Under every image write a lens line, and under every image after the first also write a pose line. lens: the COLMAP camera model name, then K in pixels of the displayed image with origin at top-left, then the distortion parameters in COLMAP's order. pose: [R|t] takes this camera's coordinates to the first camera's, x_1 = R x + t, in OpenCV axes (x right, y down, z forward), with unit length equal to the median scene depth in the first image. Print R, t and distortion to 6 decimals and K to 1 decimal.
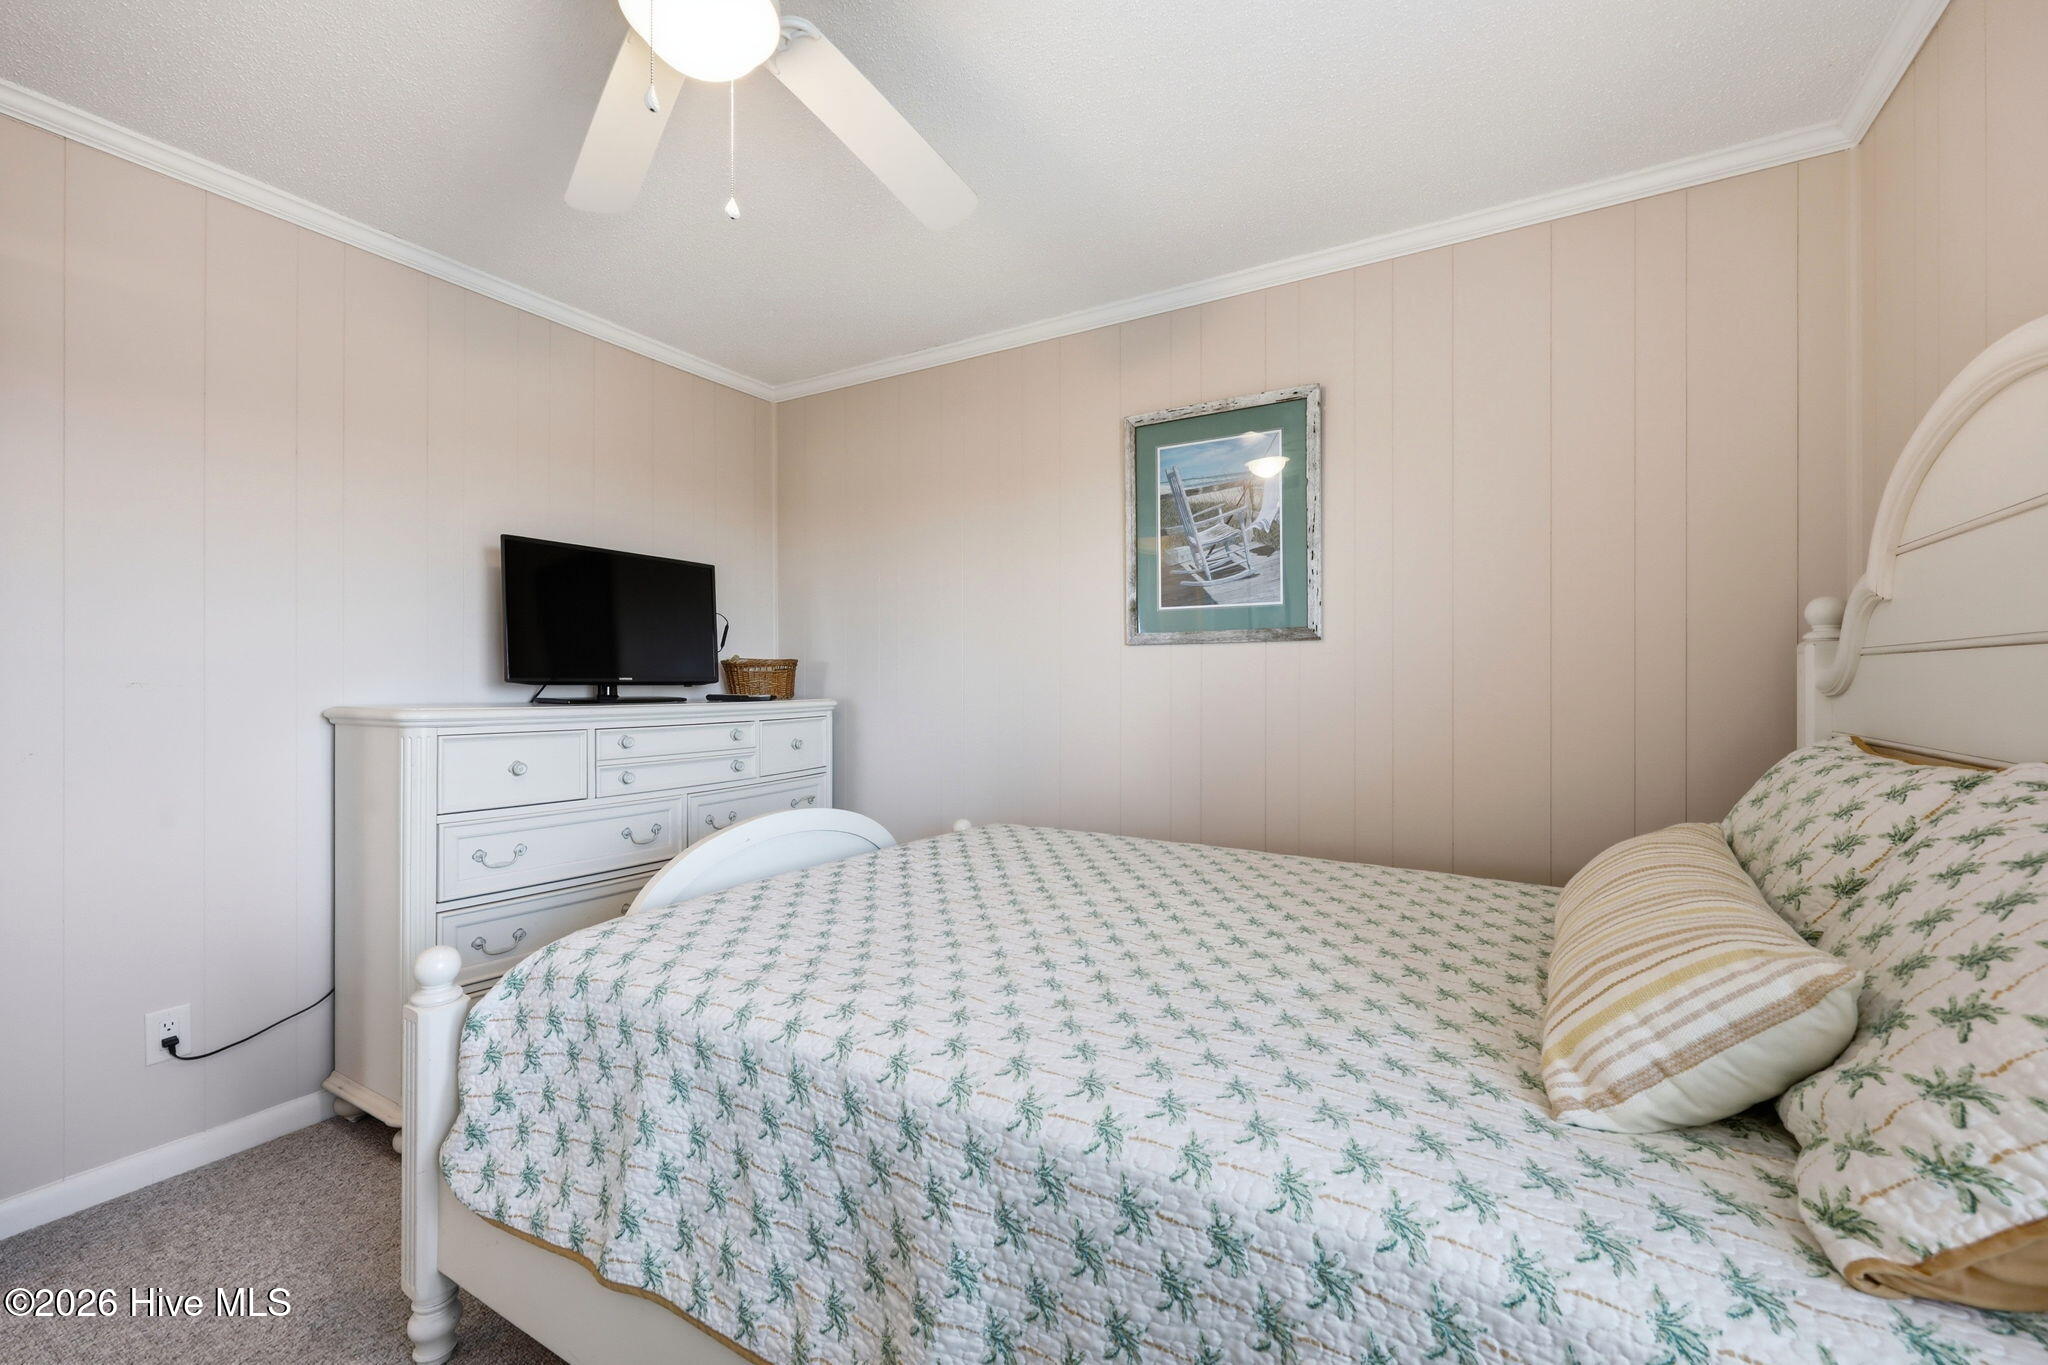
lens RADIAL K [[829.0, 0, 1033.6], [0, 829.0, 680.3], [0, 0, 1]] dist [-0.001515, -0.000010]
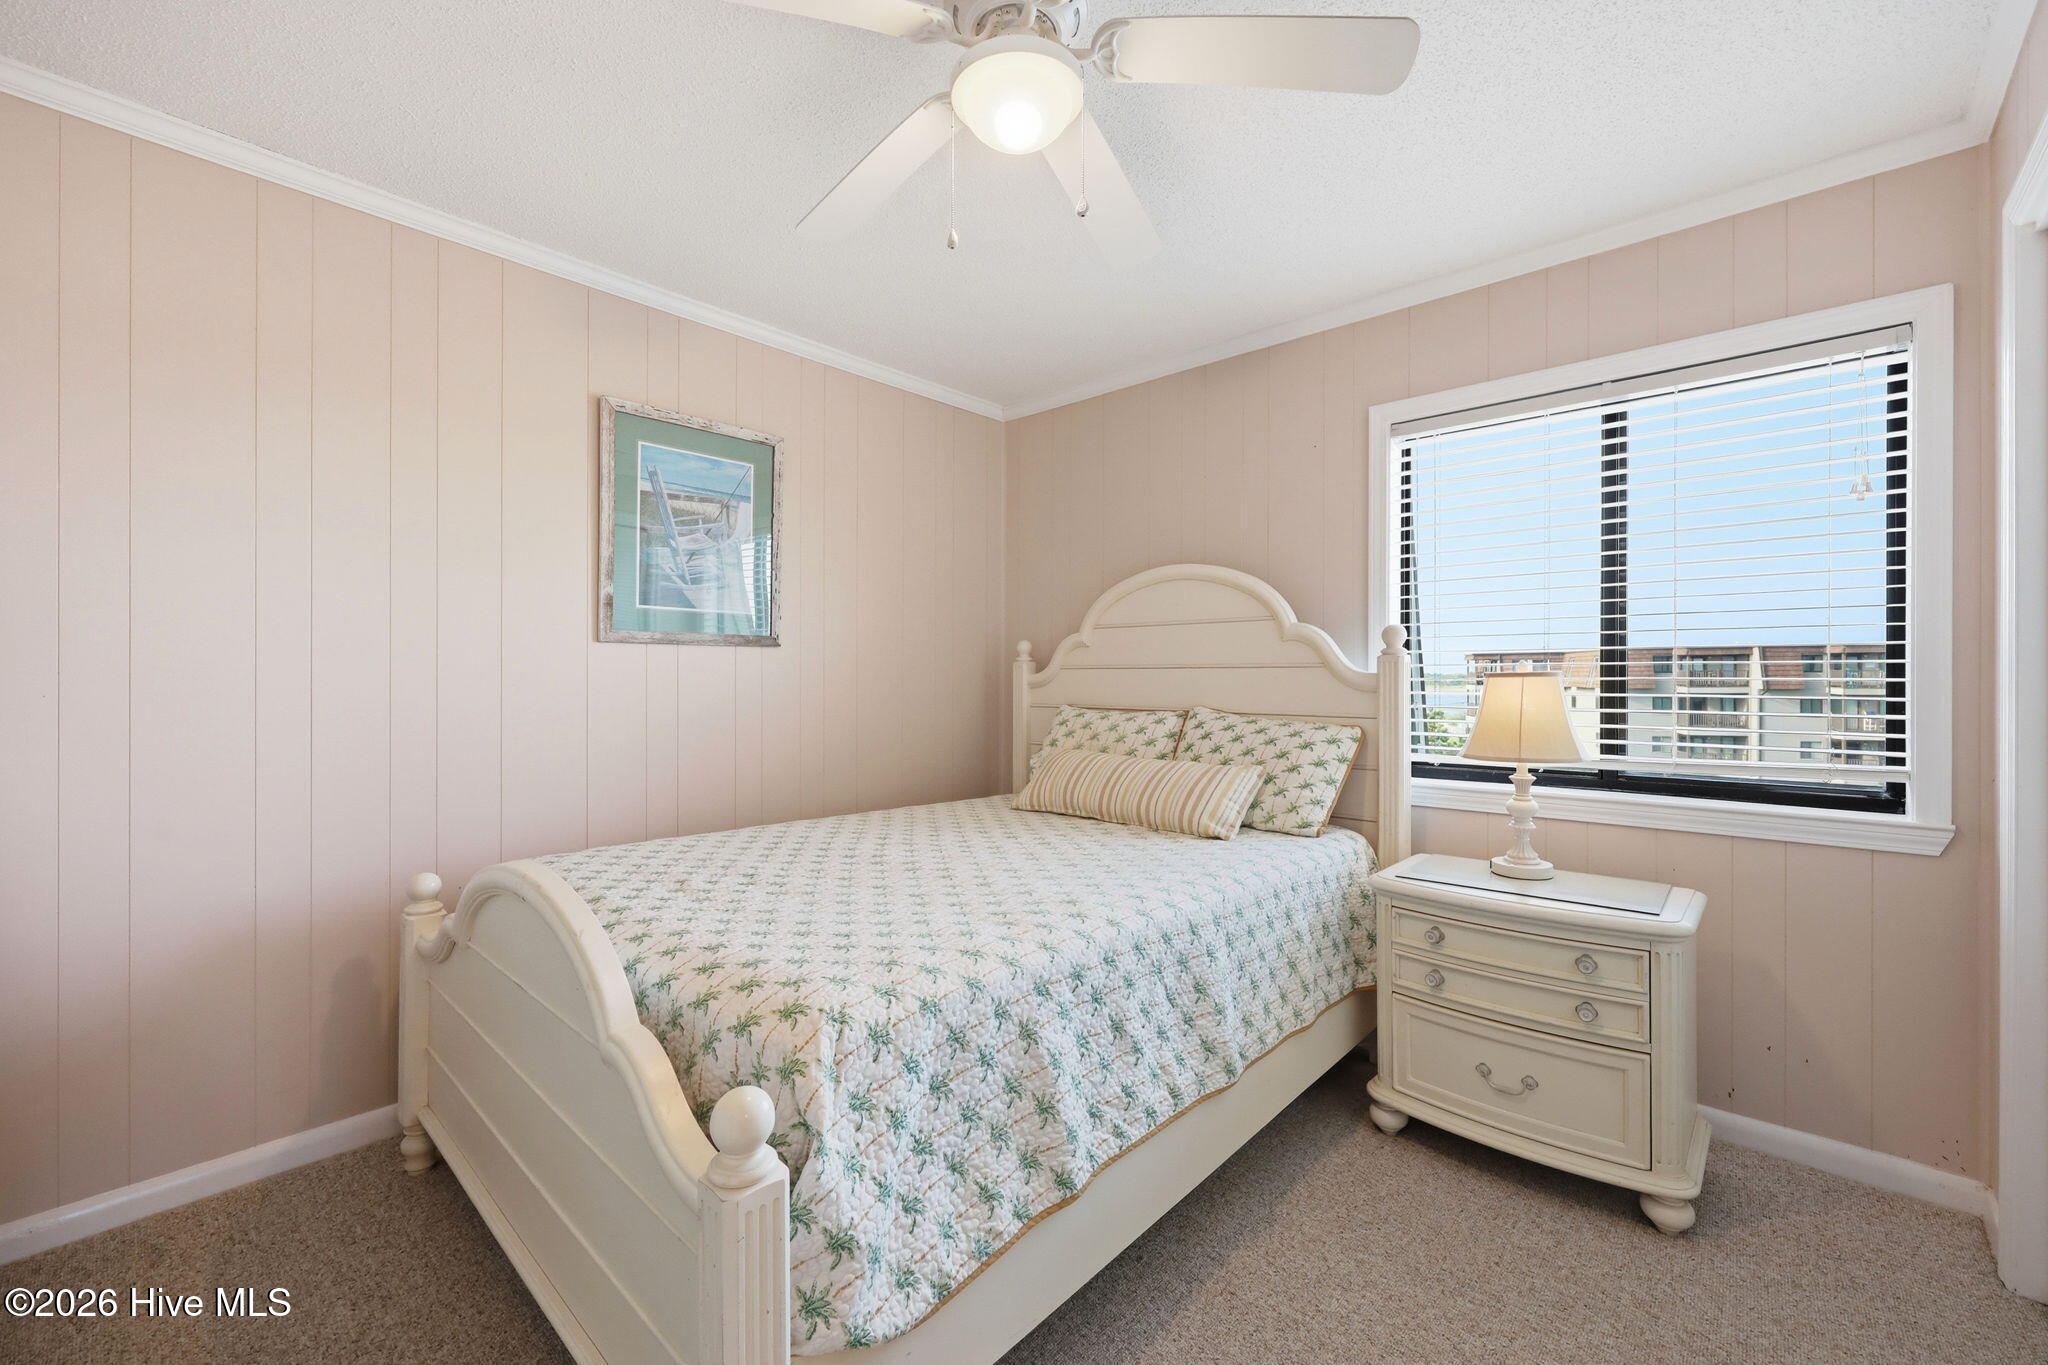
lens RADIAL K [[829.0, 0, 1033.6], [0, 829.0, 680.3], [0, 0, 1]] dist [-0.001515, -0.000010]
pose [[0.206634, -0.001768, 0.978417, -0.724483], [-0.000246, 0.999998, 0.001859, -0.001571], [-0.978418, -0.000625, 0.206633, 0.353736]]
